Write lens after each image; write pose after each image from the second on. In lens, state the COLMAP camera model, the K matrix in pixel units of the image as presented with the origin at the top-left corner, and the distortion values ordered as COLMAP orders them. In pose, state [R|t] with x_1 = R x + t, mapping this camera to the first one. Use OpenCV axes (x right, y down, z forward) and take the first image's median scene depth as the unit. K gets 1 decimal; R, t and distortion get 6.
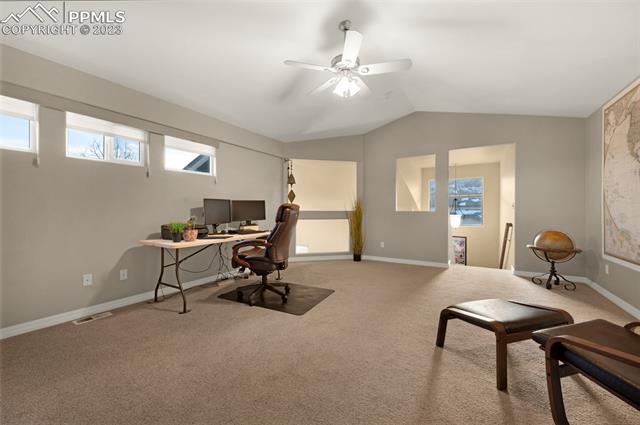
lens RADIAL K [[254.1, 0, 320.1], [0, 254.1, 210.3], [0, 0, 1]] dist [0.001171, 0.000175]
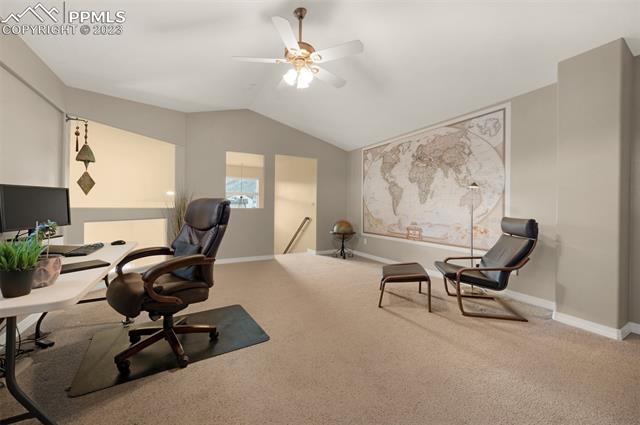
lens RADIAL K [[260.2, 0, 321.8], [0, 260.2, 206.5], [0, 0, 1]] dist [-0.001154, -0.000112]
pose [[0.491148, 0.003507, 0.871069, -0.579156], [-0.004356, 0.999989, -0.001570, -0.004899], [-0.871065, -0.003023, 0.491158, 0.371042]]
